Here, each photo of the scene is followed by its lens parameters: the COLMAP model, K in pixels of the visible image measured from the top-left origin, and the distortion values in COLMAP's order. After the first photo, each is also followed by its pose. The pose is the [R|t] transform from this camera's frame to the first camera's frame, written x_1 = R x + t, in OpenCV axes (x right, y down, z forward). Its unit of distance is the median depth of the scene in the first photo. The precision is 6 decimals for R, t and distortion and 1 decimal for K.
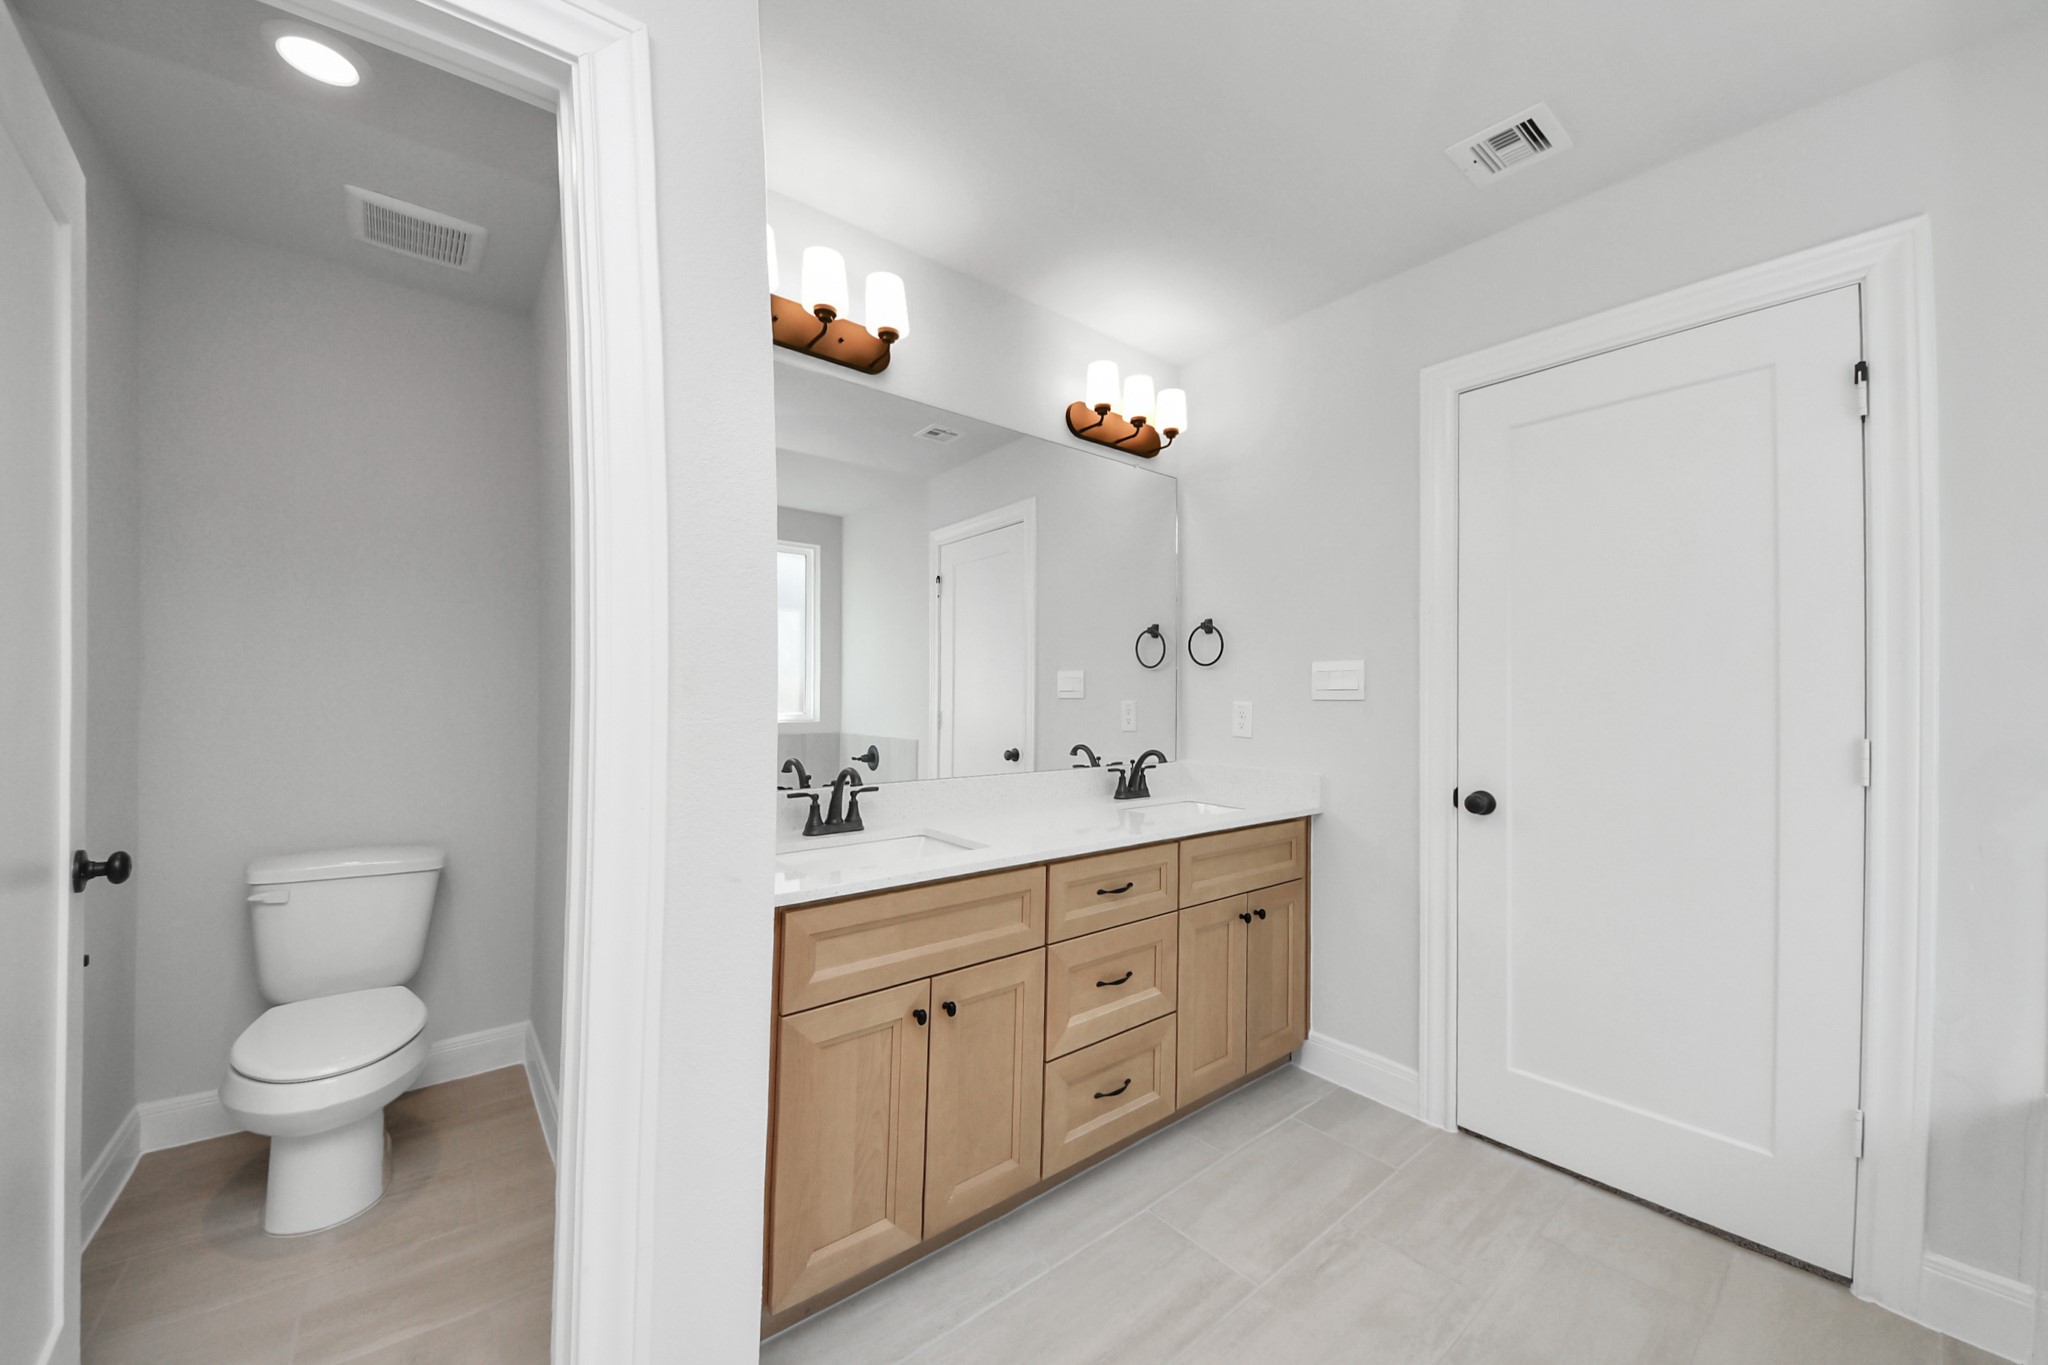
lens RADIAL K [[747.9, 0, 1024.0], [0, 747.9, 682.5], [0, 0, 1]] dist [0.014151, 0.000111]
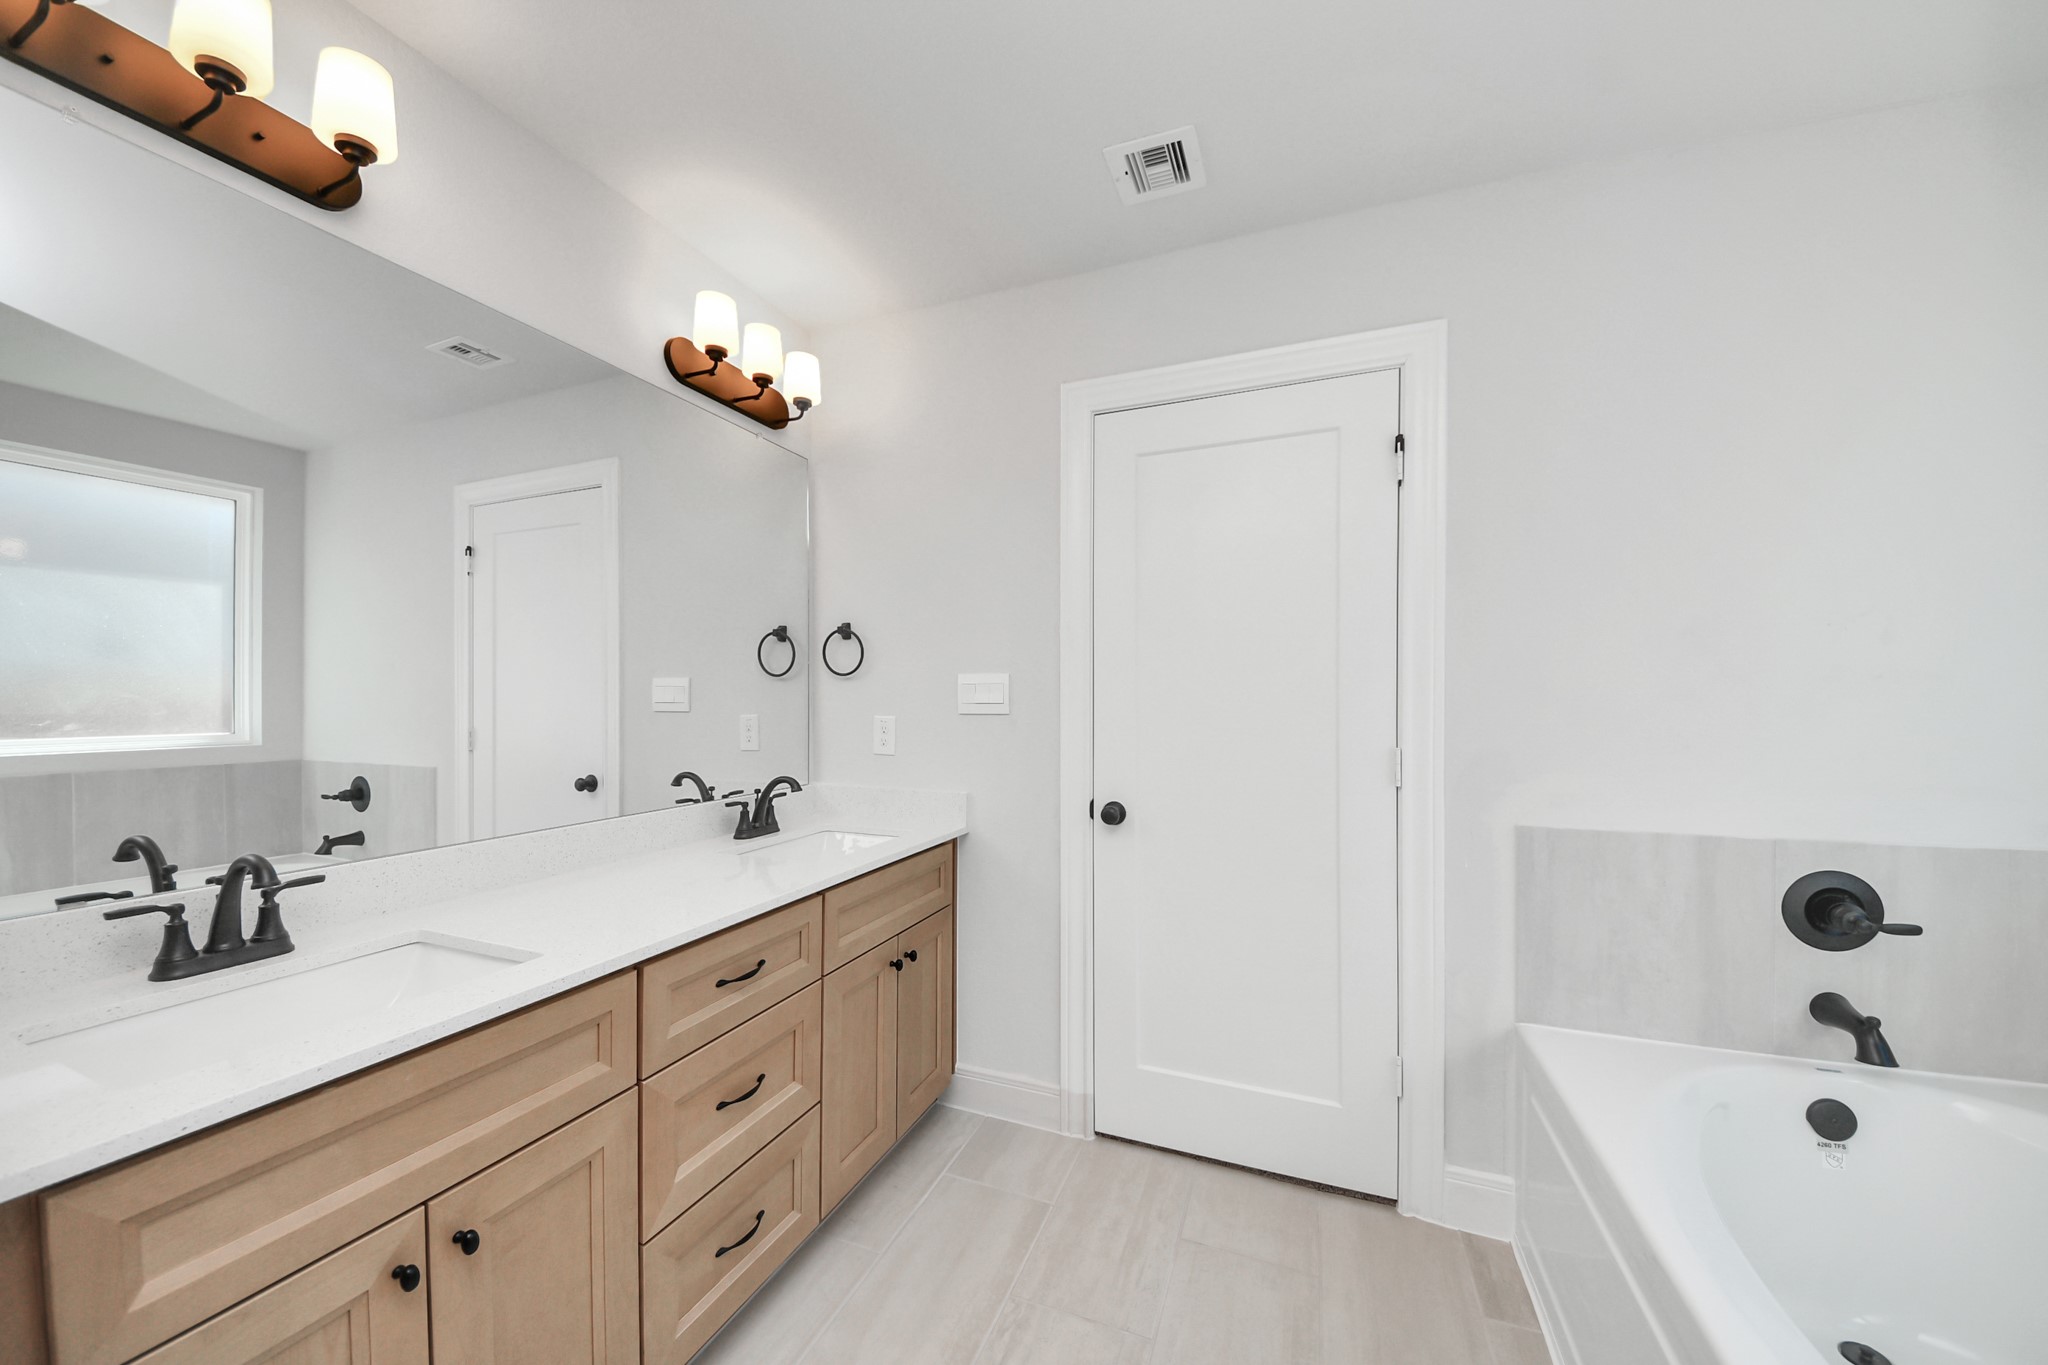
lens RADIAL K [[728.1, 0, 1024.1], [0, 728.1, 696.4], [0, 0, 1]] dist [0.022079, -0.013823]
pose [[0.868627, -0.003881, 0.495451, 0.001802], [-0.004875, 0.999854, 0.016380, -0.016437], [-0.495442, -0.016643, 0.868481, 0.183422]]
